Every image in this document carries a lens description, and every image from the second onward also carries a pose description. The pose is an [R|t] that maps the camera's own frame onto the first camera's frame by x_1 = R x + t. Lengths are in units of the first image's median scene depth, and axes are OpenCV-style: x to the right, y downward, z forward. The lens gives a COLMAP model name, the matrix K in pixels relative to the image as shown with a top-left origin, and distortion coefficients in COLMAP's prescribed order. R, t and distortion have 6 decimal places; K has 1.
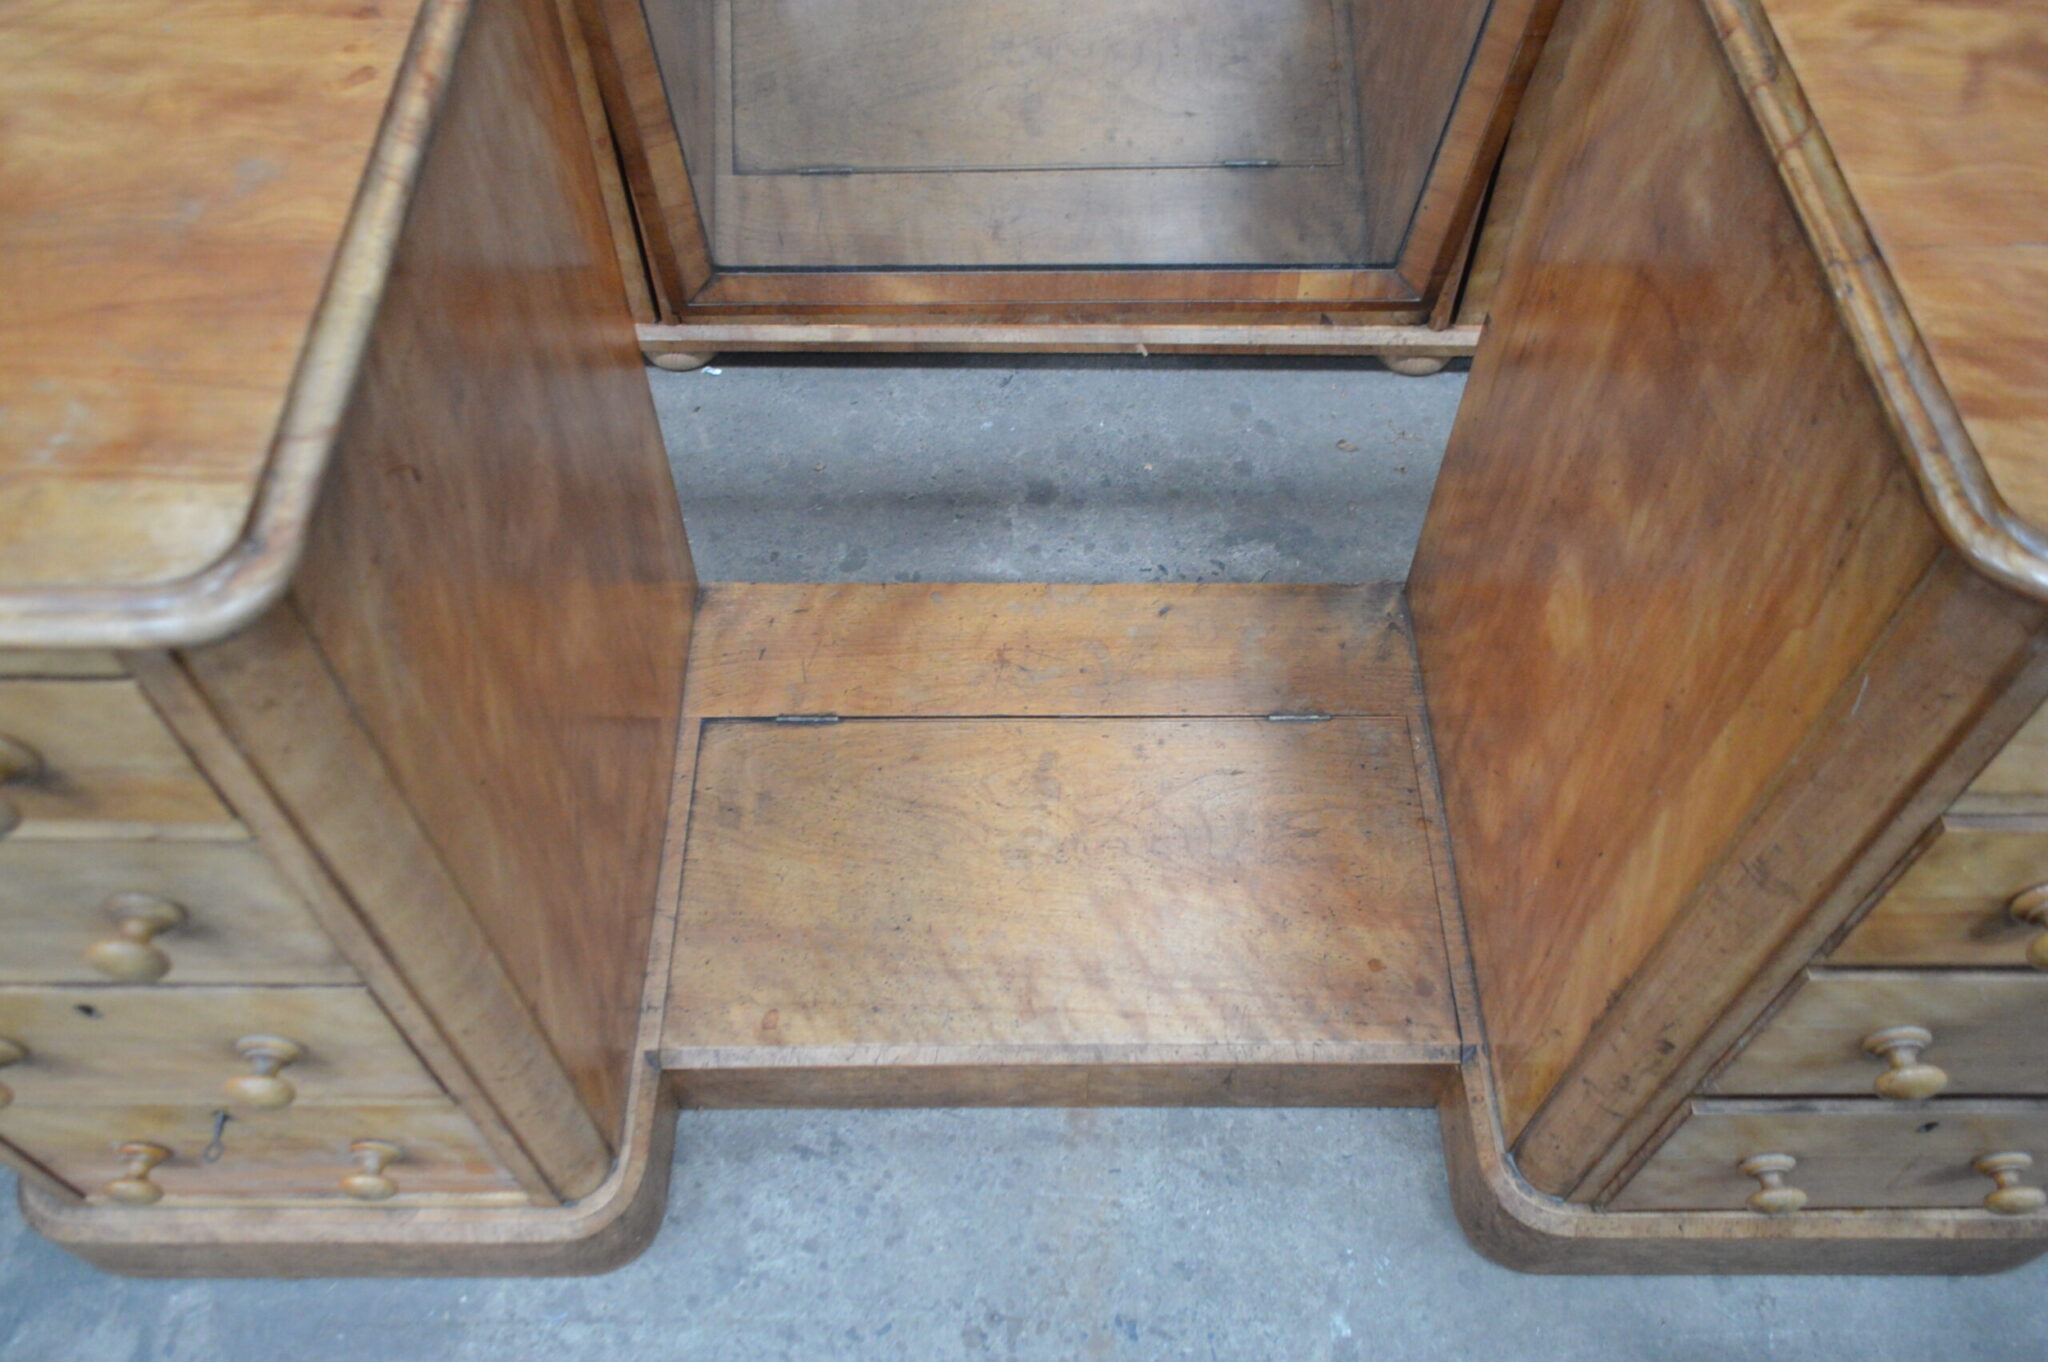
lens RADIAL K [[1605.2, 0, 1014.6], [0, 1605.2, 700.2], [0, 0, 1]] dist [-0.011277, 0.000056]
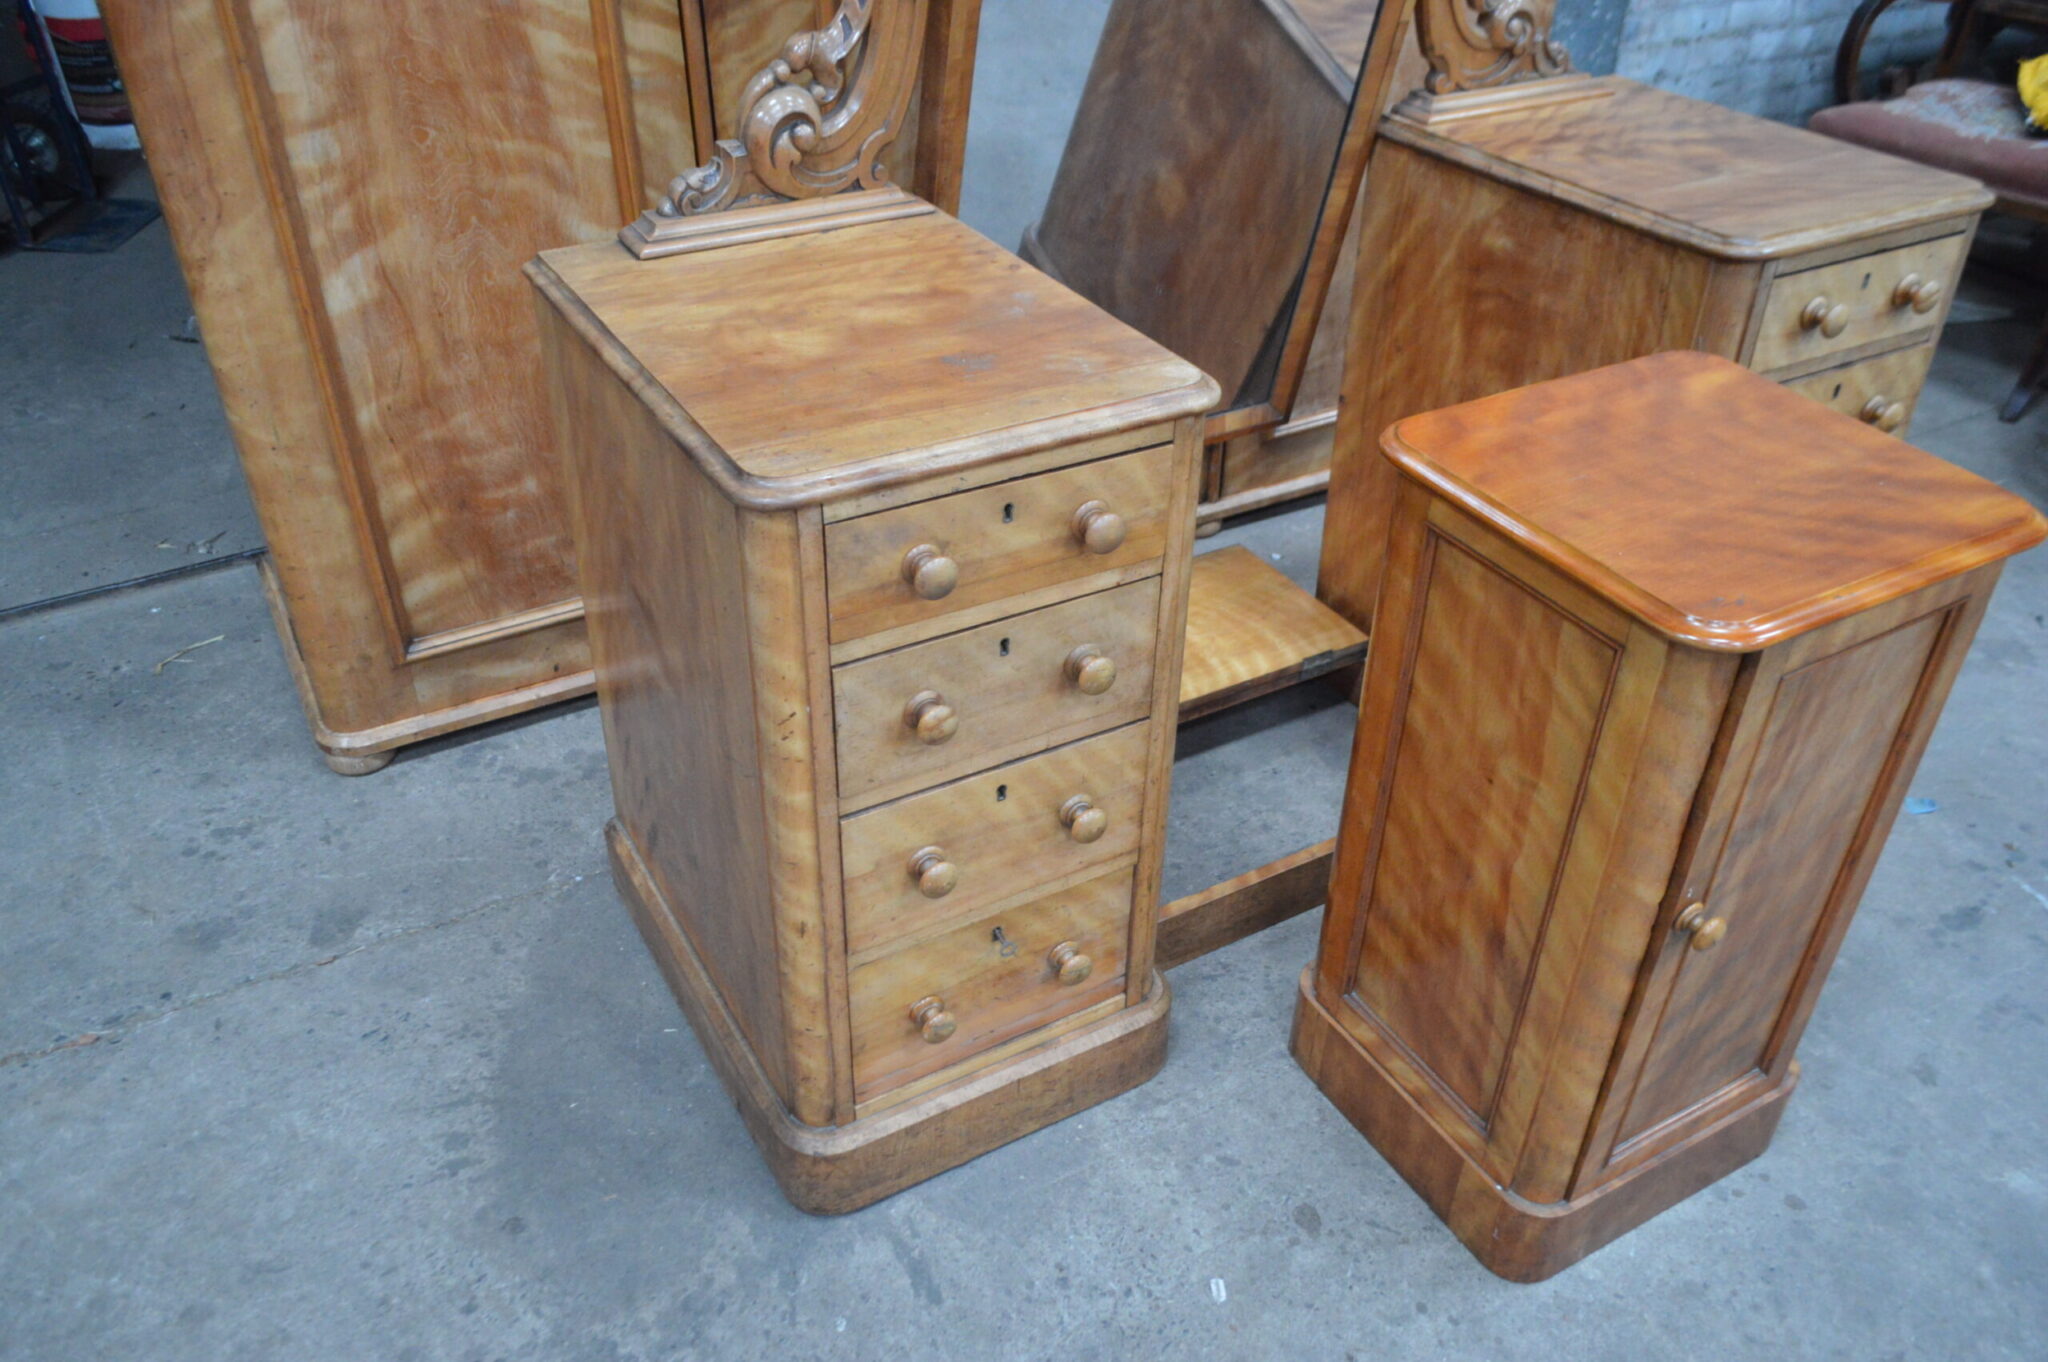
lens RADIAL K [[1605.2, 0, 1014.6], [0, 1605.2, 700.2], [0, 0, 1]] dist [-0.011277, 0.000056]
pose [[0.869857, -0.278823, 0.406948, -0.843258], [0.403617, 0.876568, -0.262150, 0.380259], [-0.283624, 0.392284, 0.875026, -0.348435]]
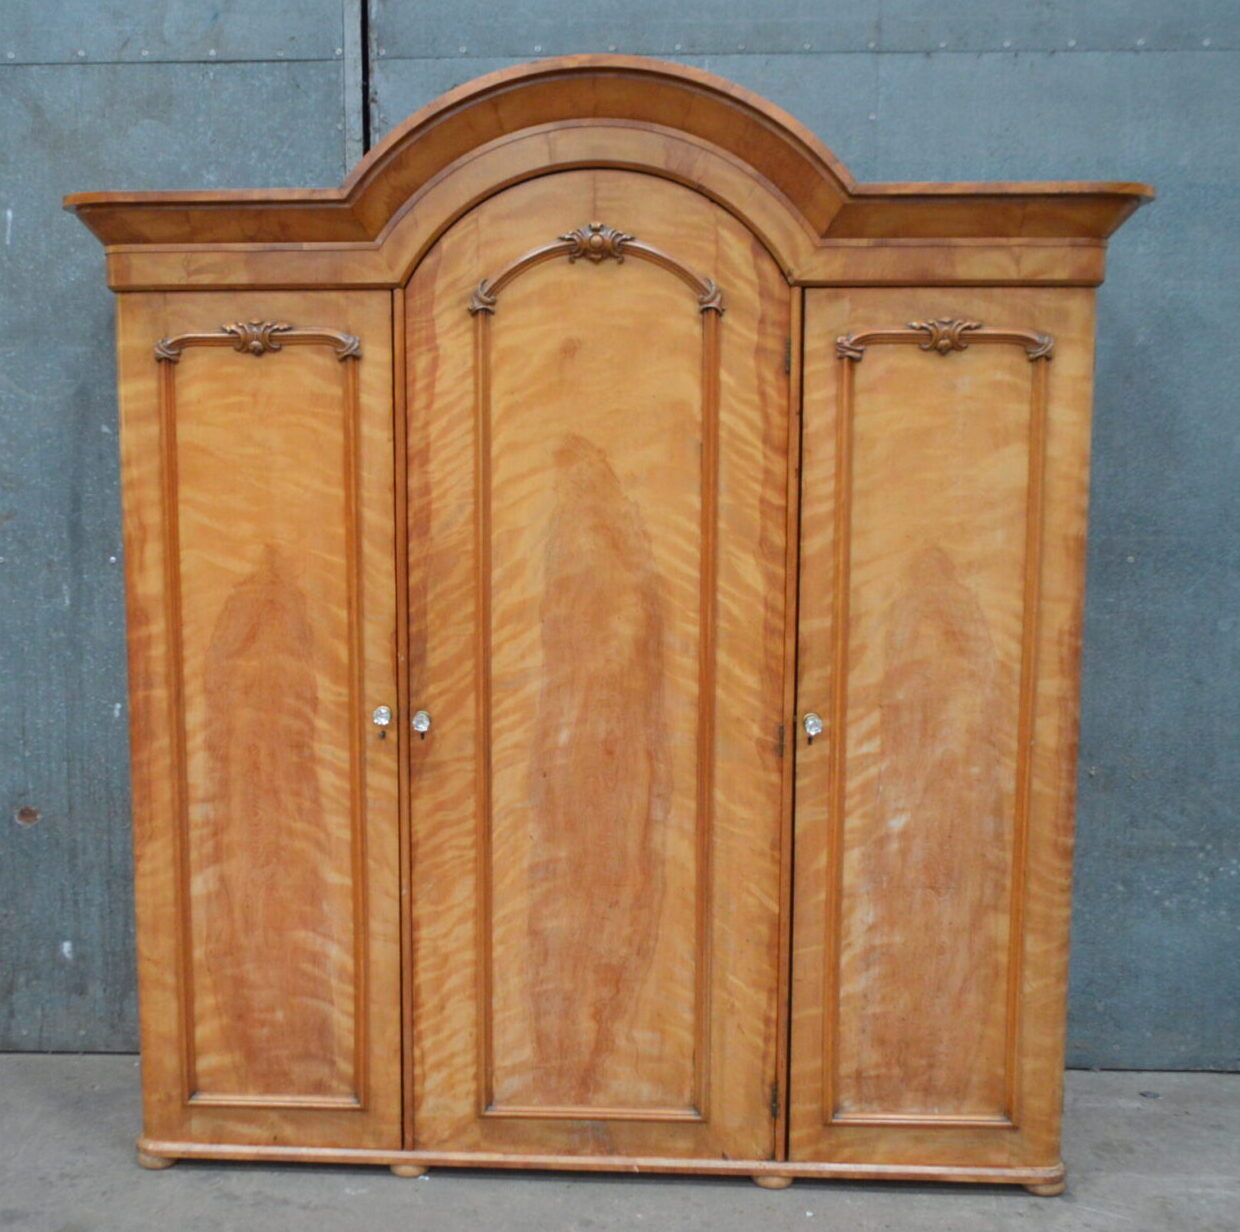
lens RADIAL K [[1600.8, 0, 508.9], [0, 1600.8, 615.7], [0, 0, 1]] dist [0.001735, -0.037594]
pose [[0.998852, 0.009152, -0.047020, 0.010975], [-0.041623, 0.651681, -0.757350, 1.221972], [0.023711, 0.758438, 0.651314, -1.213207]]
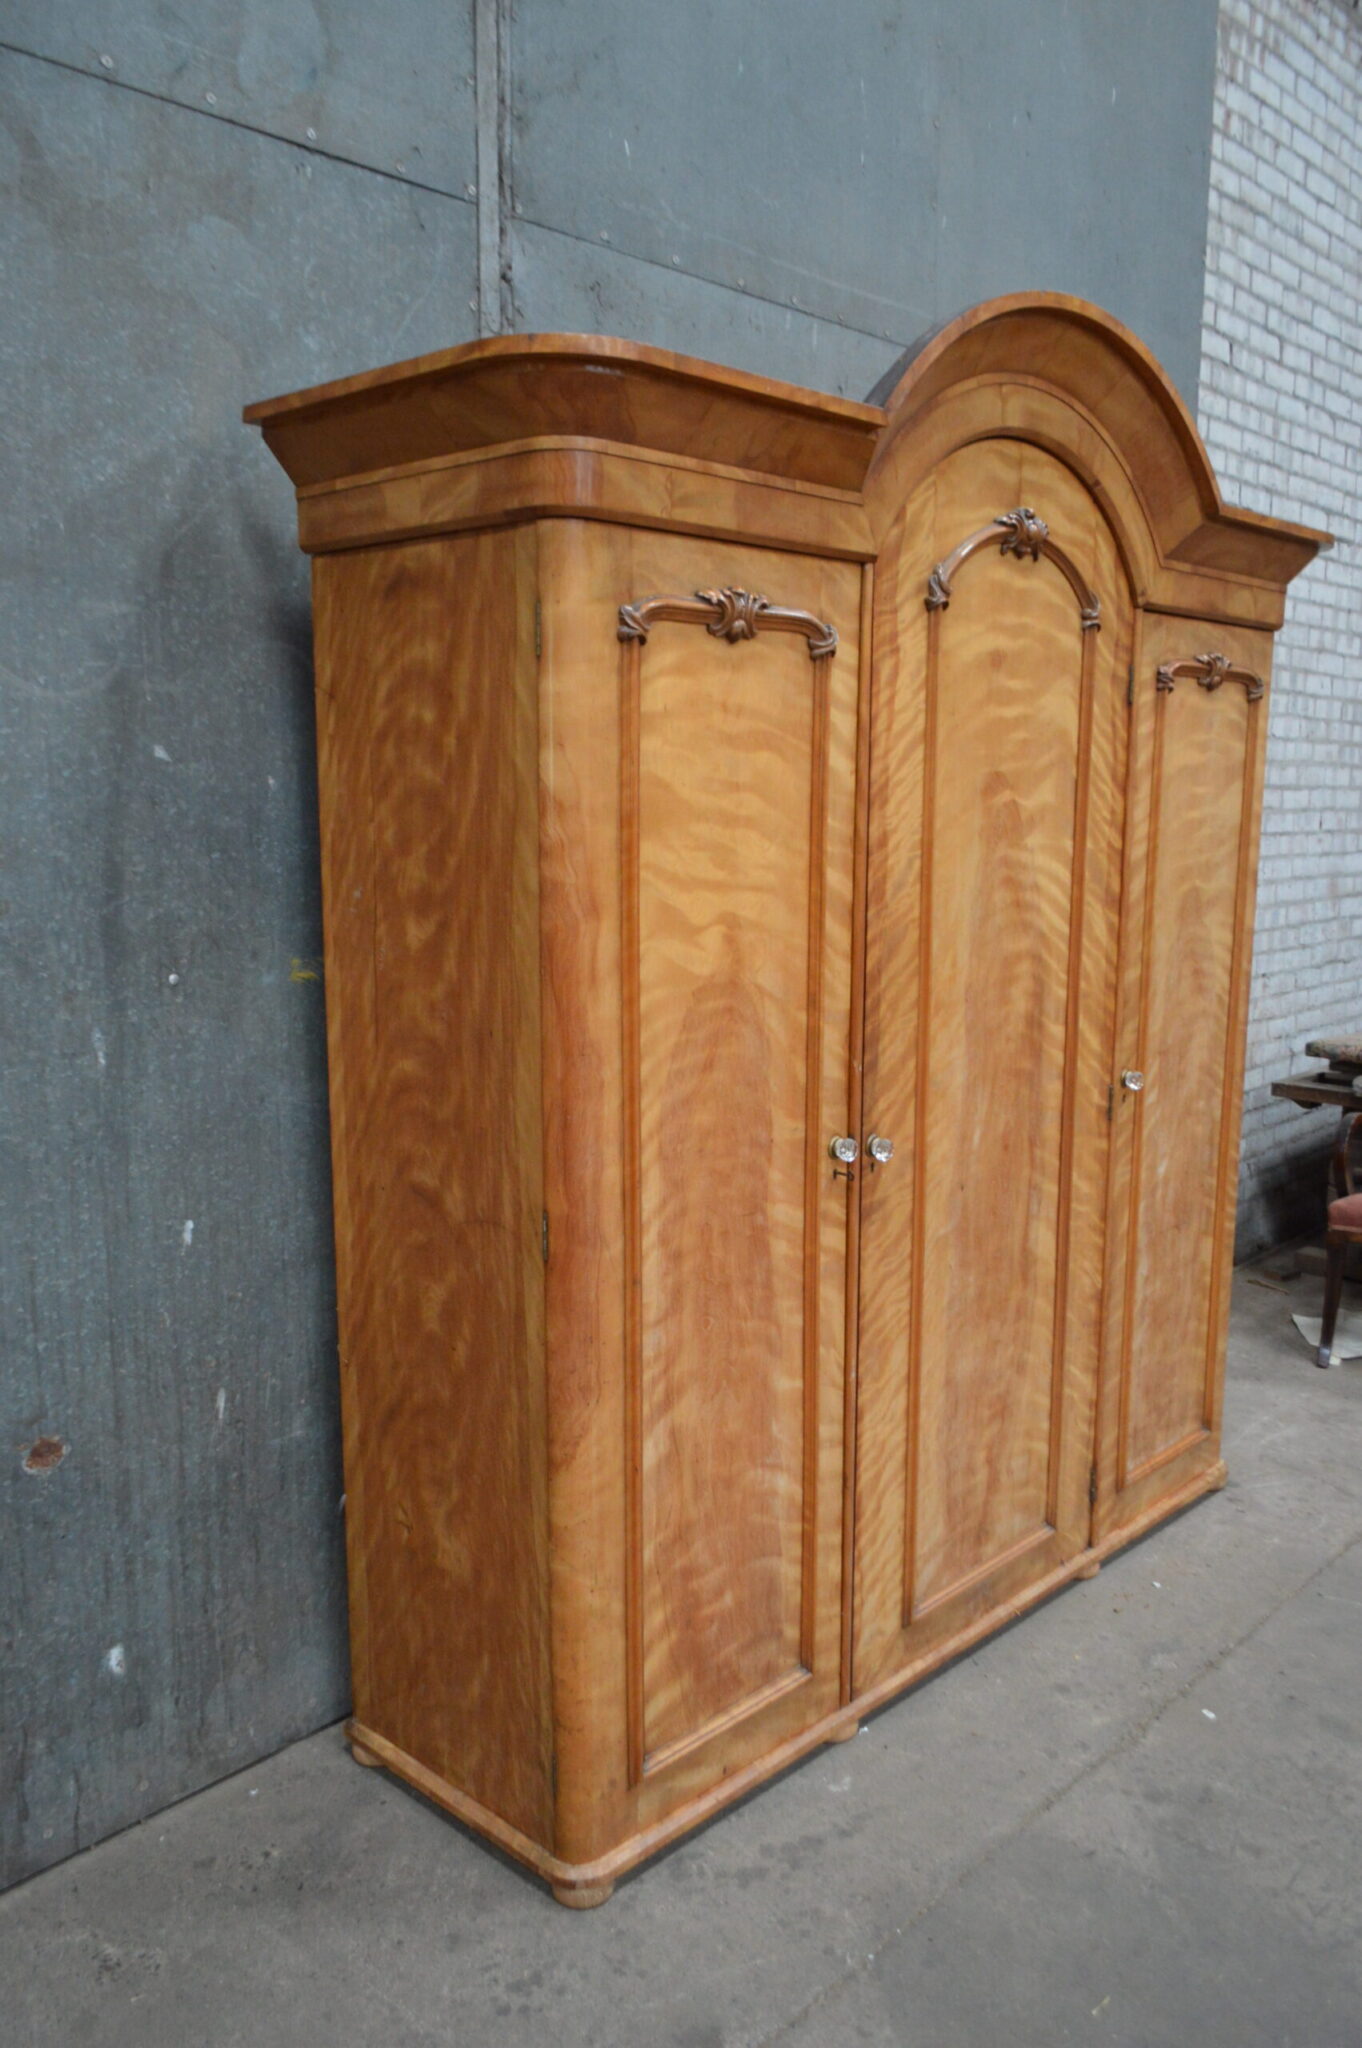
lens RADIAL K [[1605.2, 0, 693.0], [0, 1605.2, 1039.4], [0, 0, 1]] dist [-0.011277, 0.000056]
pose [[0.685193, -0.106222, 0.720574, -1.948870], [0.599514, 0.644075, -0.475132, 0.002108], [-0.413634, 0.757552, 0.504998, -0.335525]]
